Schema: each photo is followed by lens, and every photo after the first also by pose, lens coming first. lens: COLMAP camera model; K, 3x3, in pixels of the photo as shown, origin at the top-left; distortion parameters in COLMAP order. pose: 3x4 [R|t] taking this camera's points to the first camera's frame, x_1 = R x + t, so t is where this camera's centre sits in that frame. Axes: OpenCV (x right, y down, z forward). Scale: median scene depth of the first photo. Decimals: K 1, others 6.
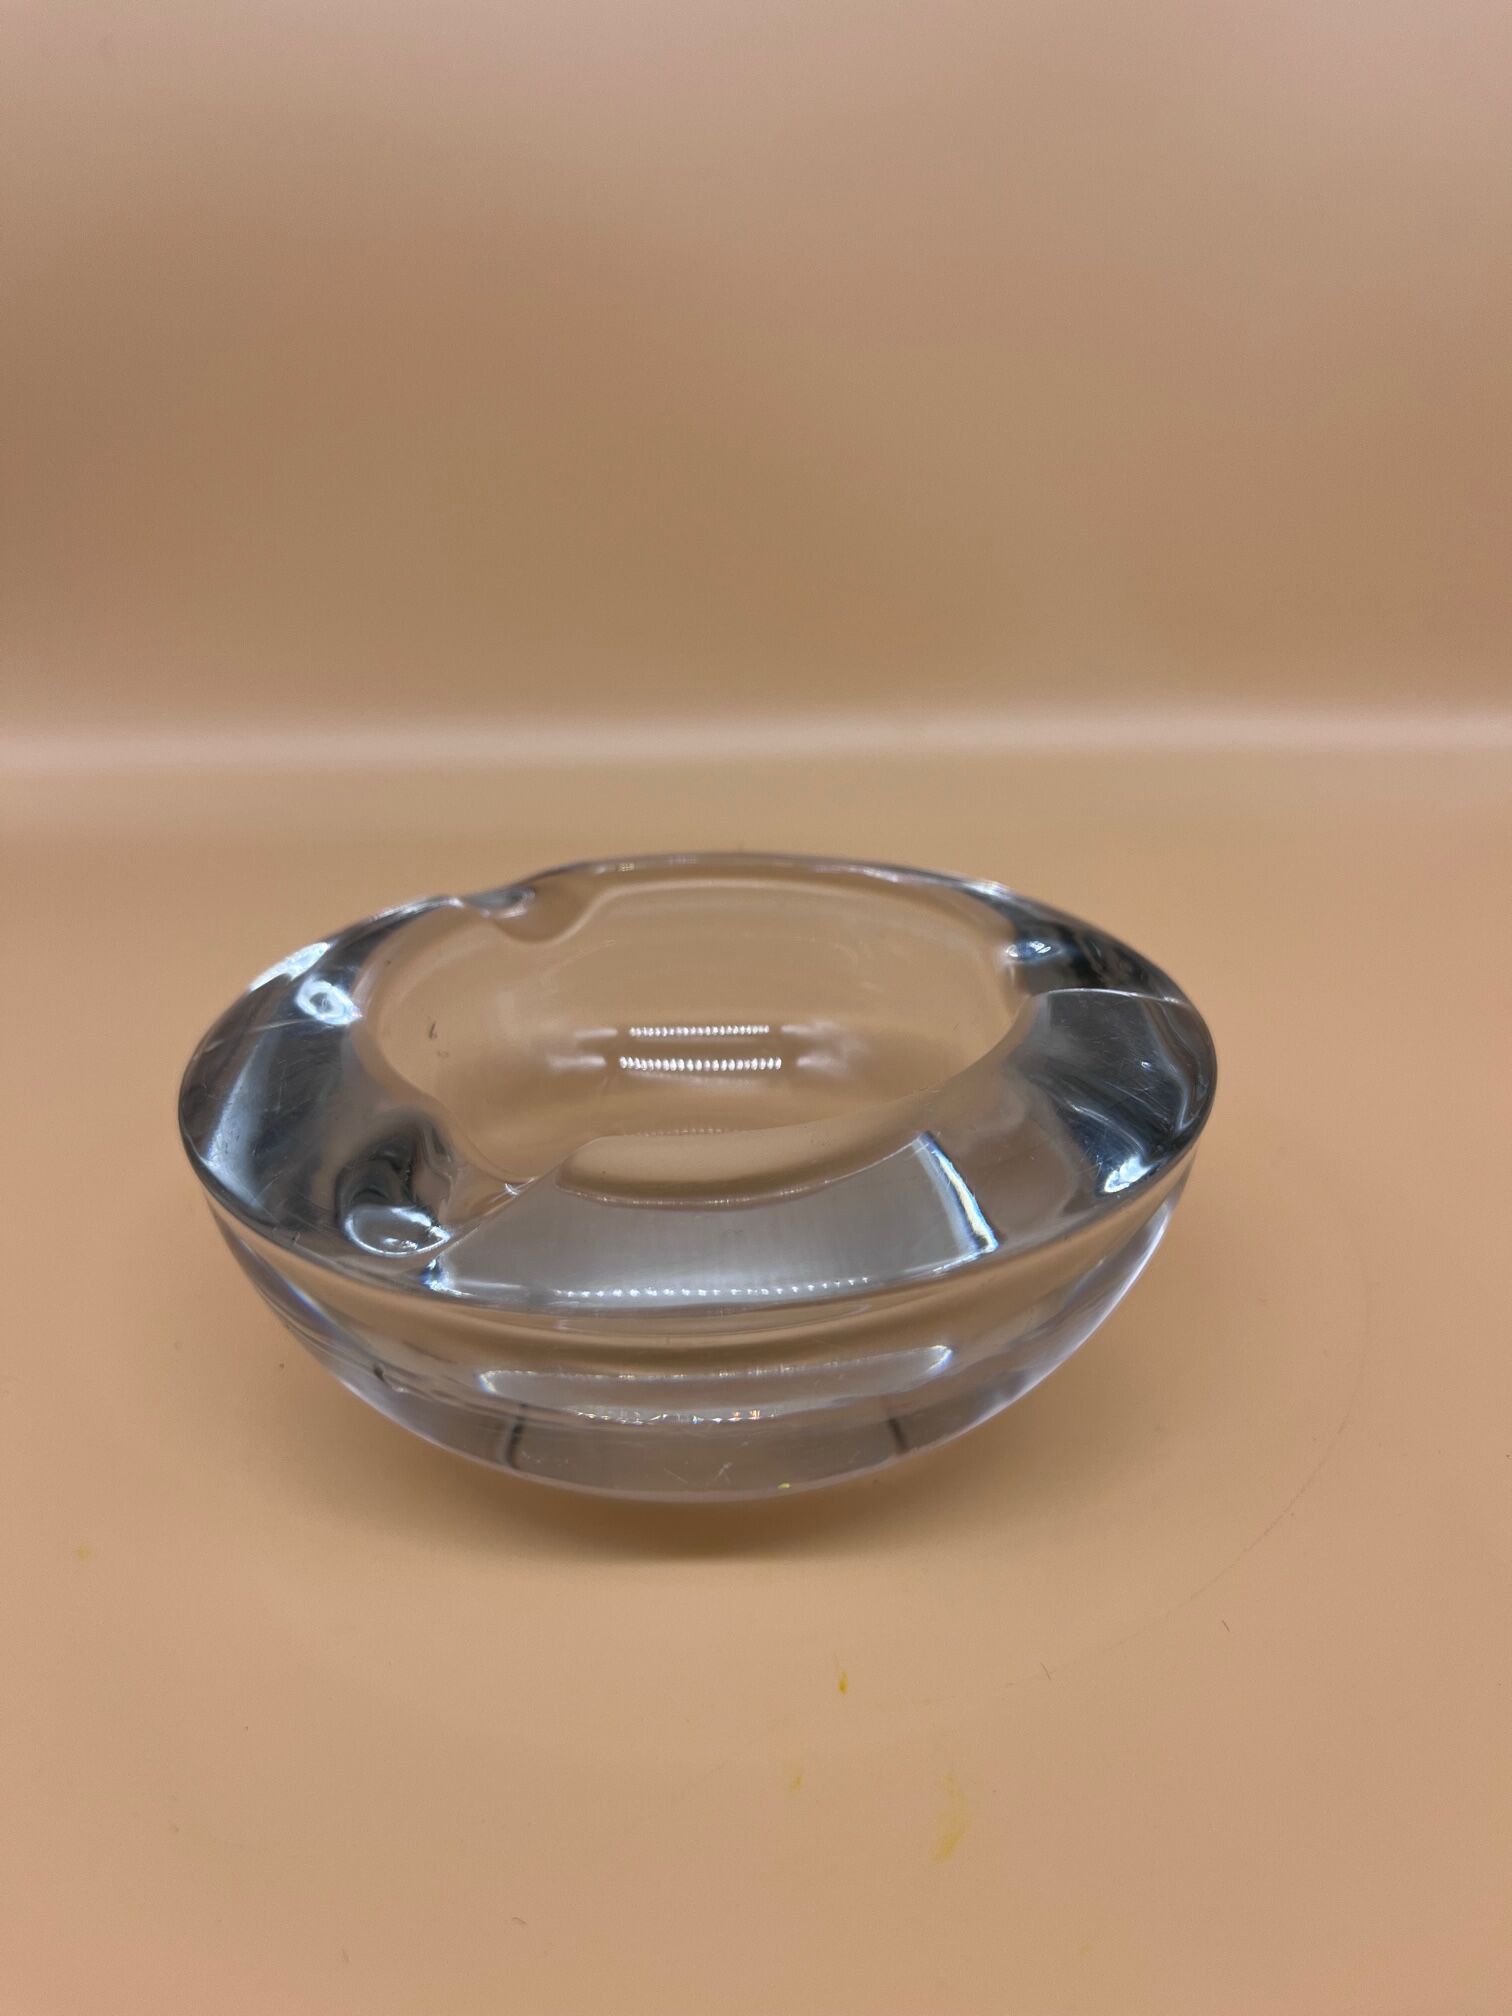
lens RADIAL K [[1626.1, 0, 756.0], [0, 1626.1, 1008.0], [0, 0, 1]] dist [-0.005492, -0.001115]
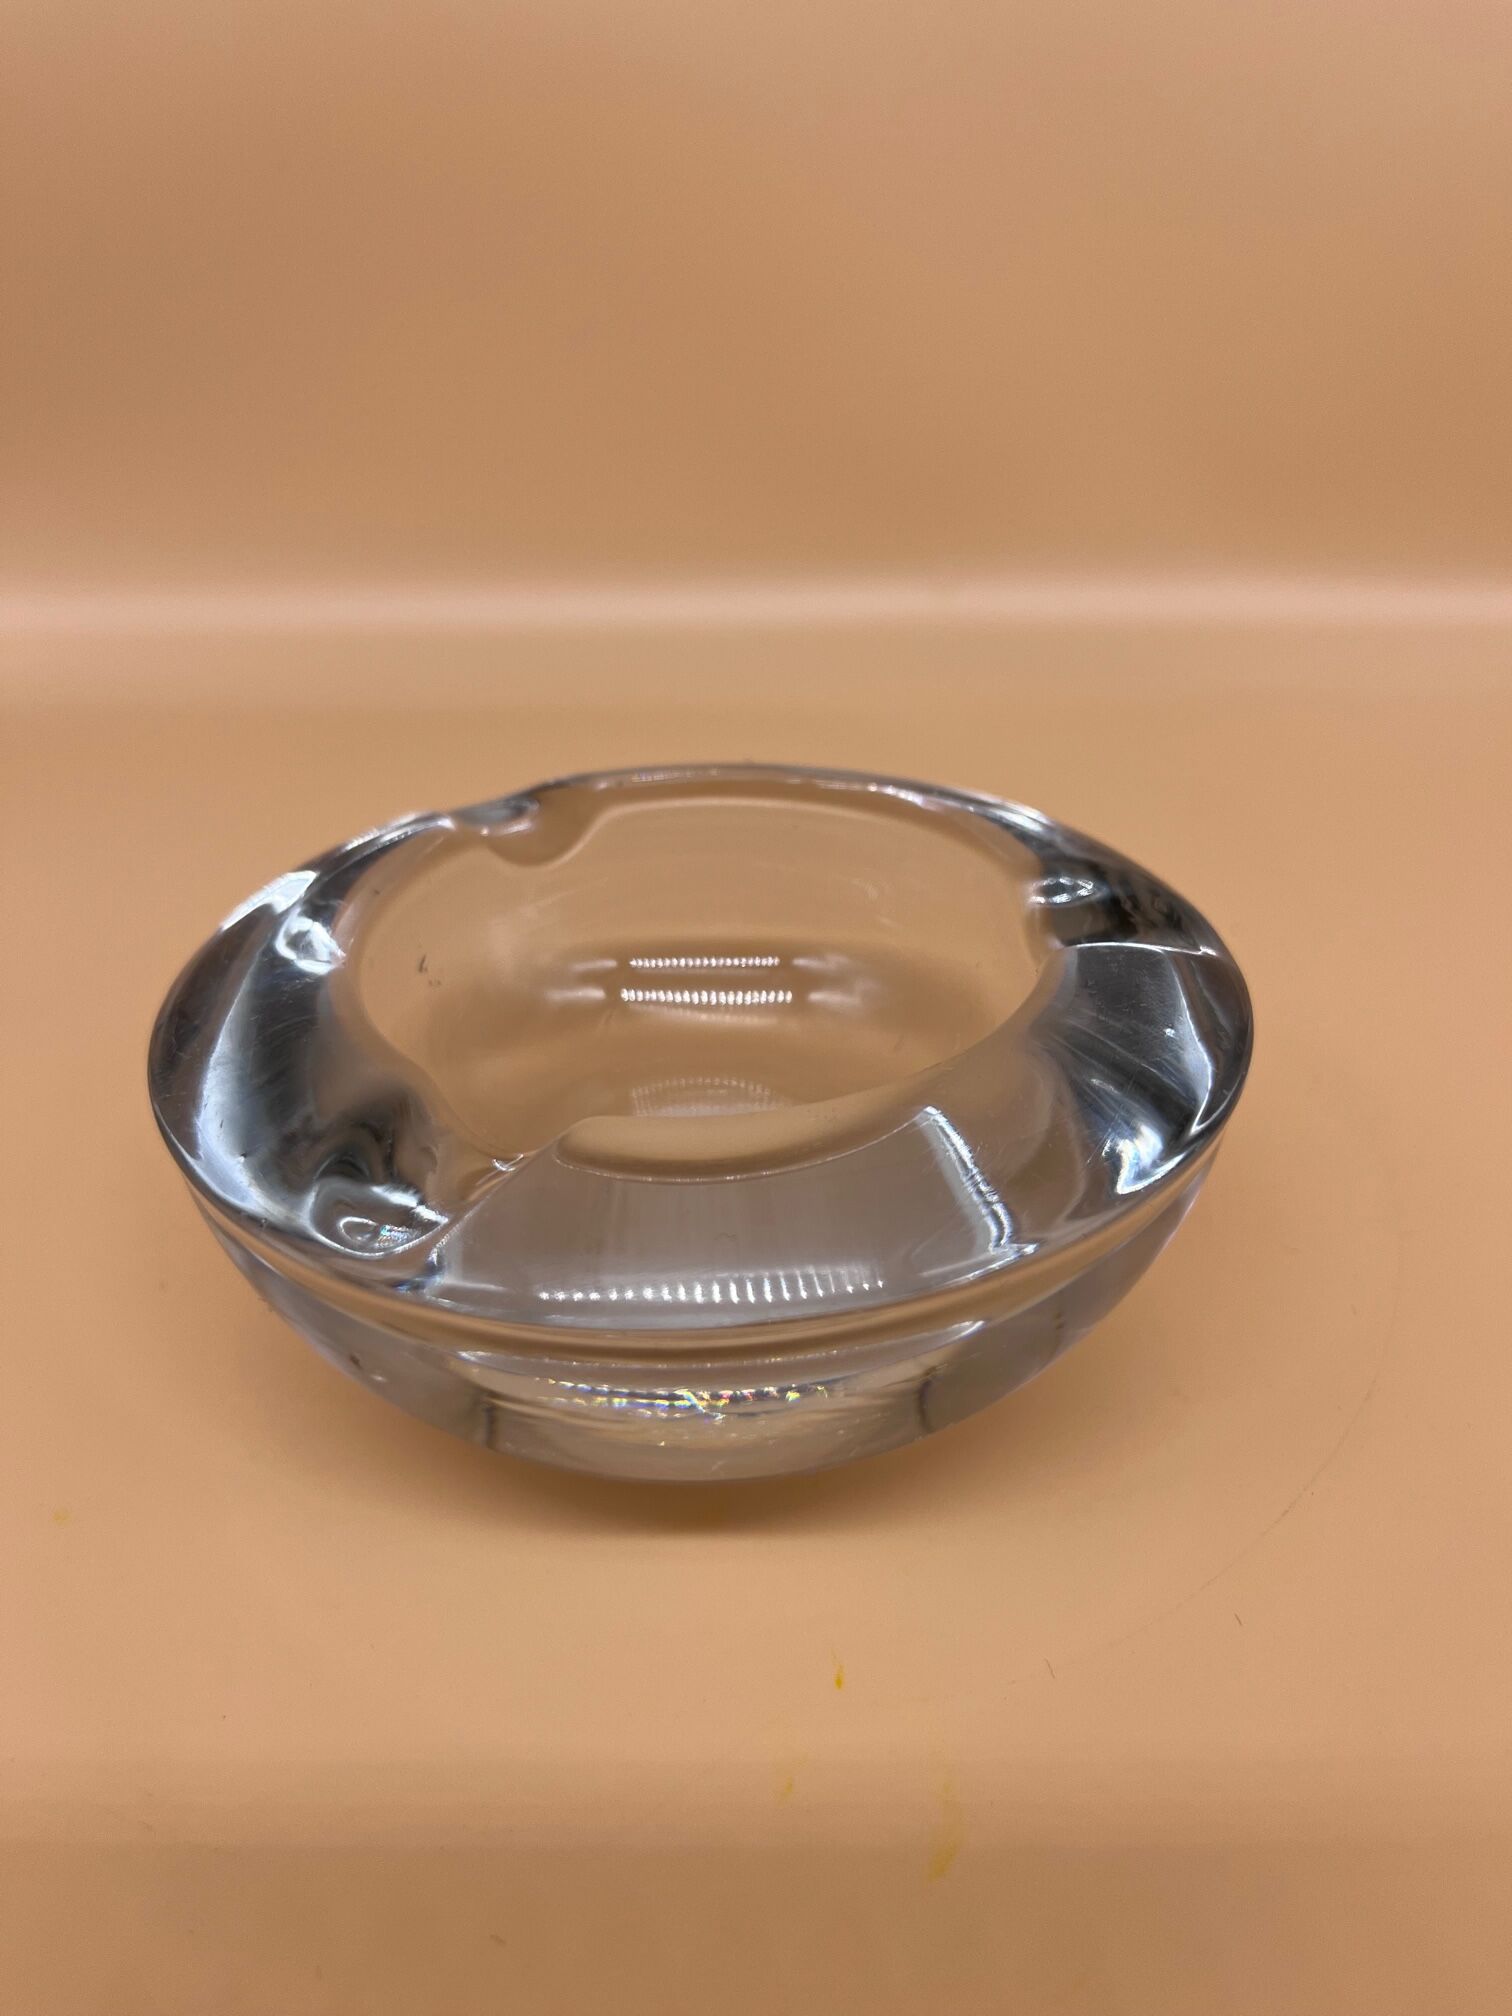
lens RADIAL K [[1626.1, 0, 756.0], [0, 1626.1, 1008.0], [0, 0, 1]] dist [-0.005492, -0.001115]
pose [[0.999791, 0.013248, -0.015592, 0.010251], [-0.011247, 0.992460, 0.122055, -0.079810], [0.017091, -0.121854, 0.992401, 0.065111]]
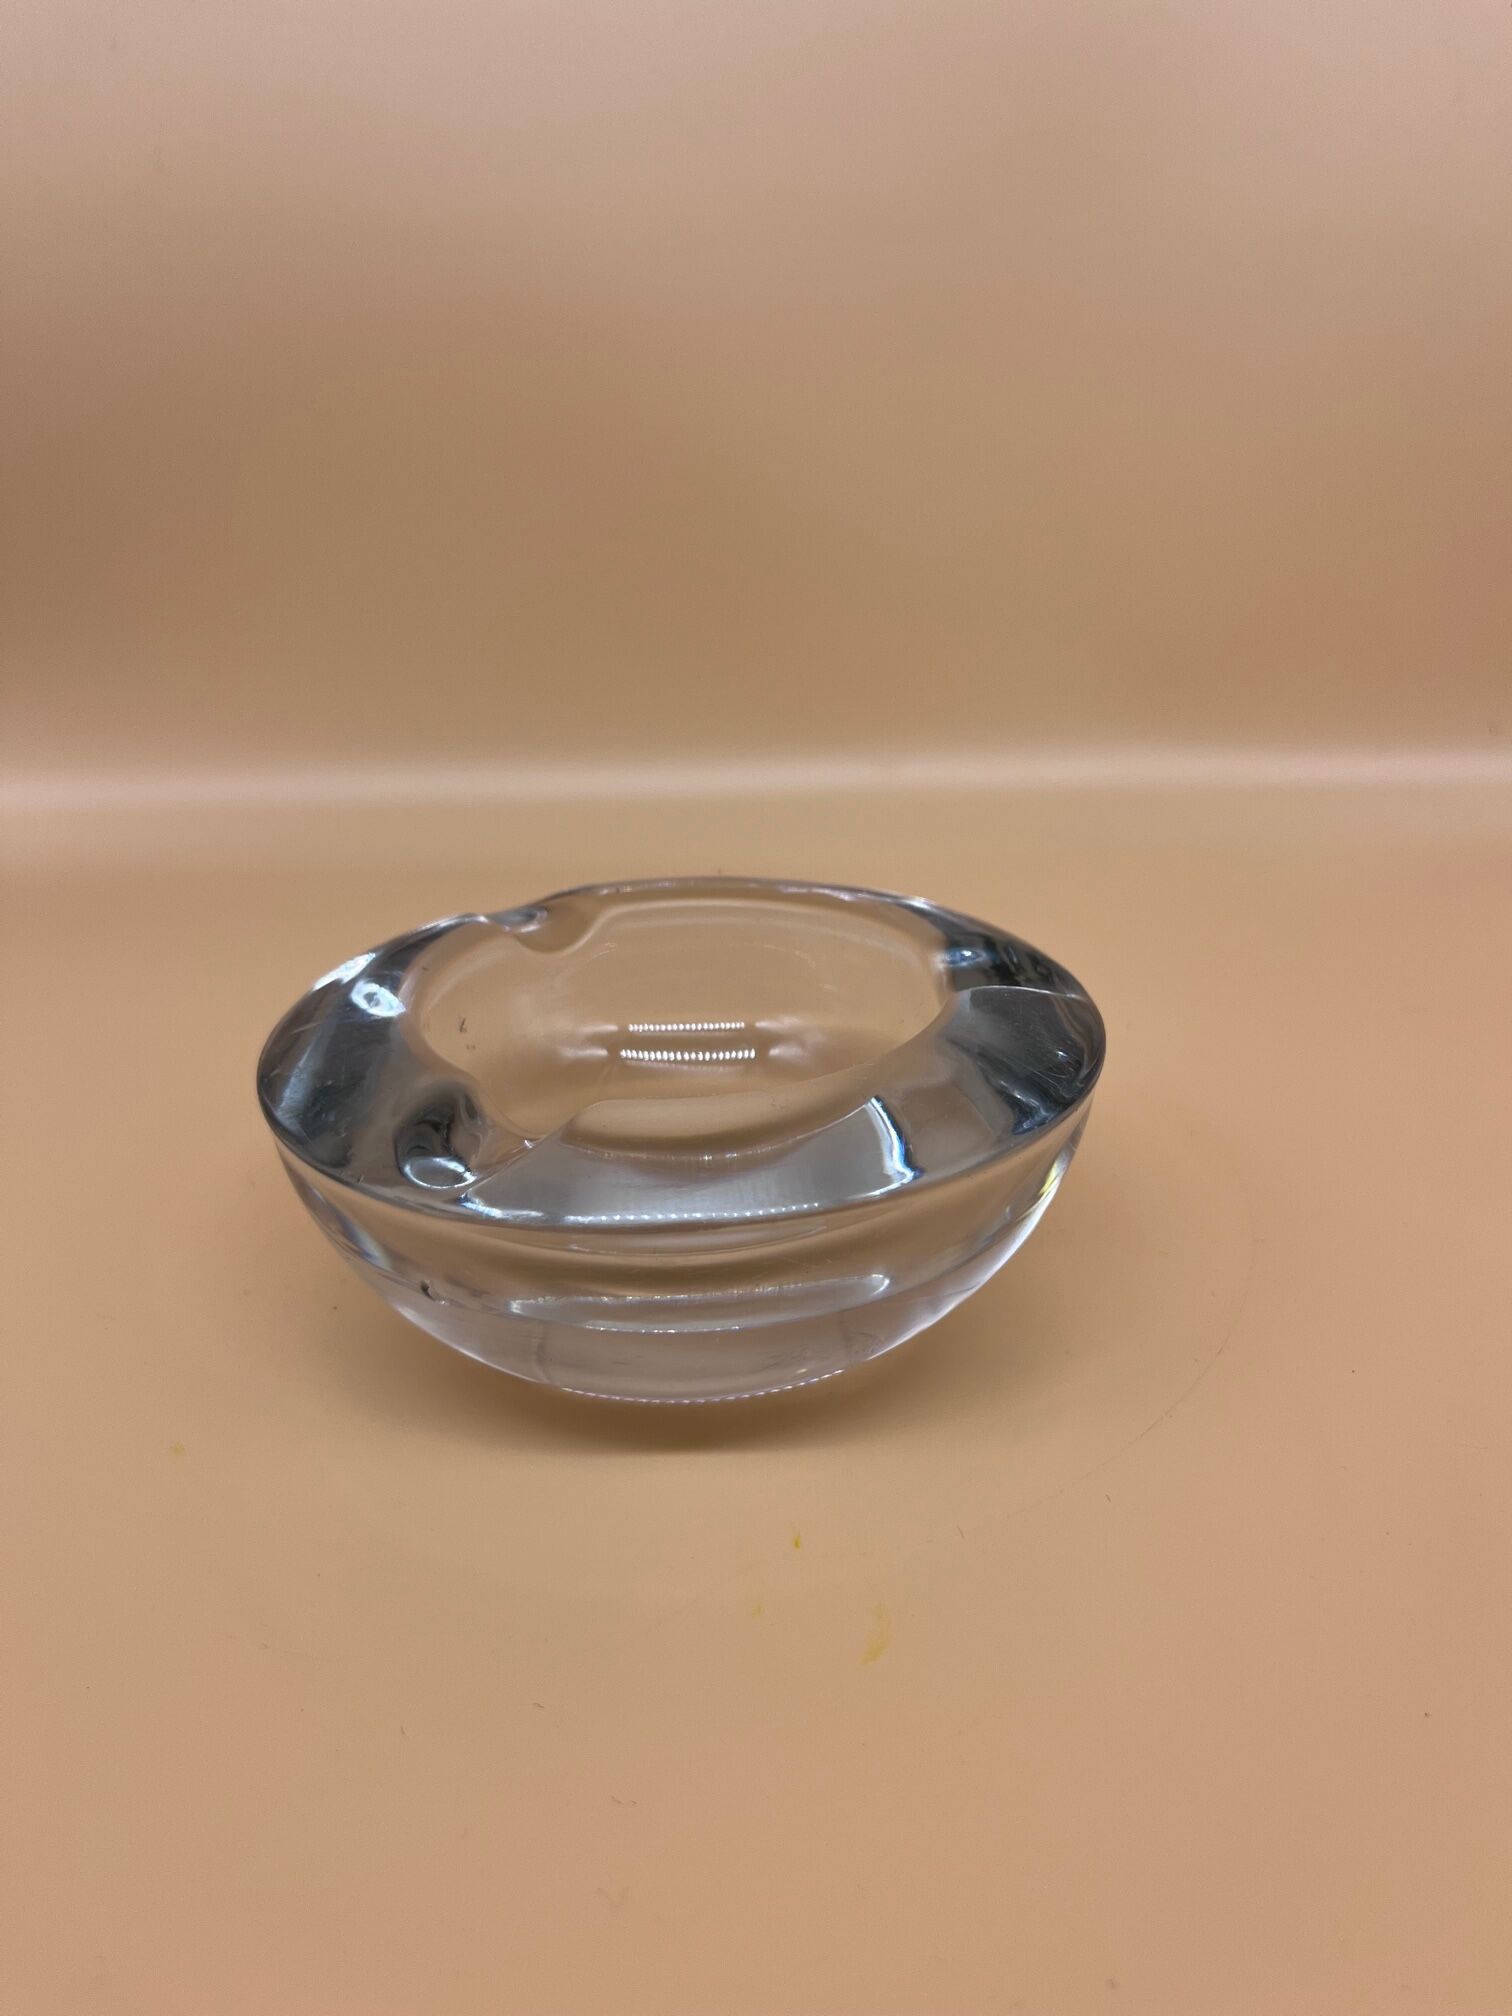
lens RADIAL K [[1626.1, 0, 756.0], [0, 1626.1, 1008.0], [0, 0, 1]] dist [-0.005492, -0.001115]
pose [[0.999984, -0.002087, -0.005233, 0.023925], [0.001962, 0.999717, -0.023728, 0.030939], [0.005282, 0.023717, 0.999705, -0.201933]]
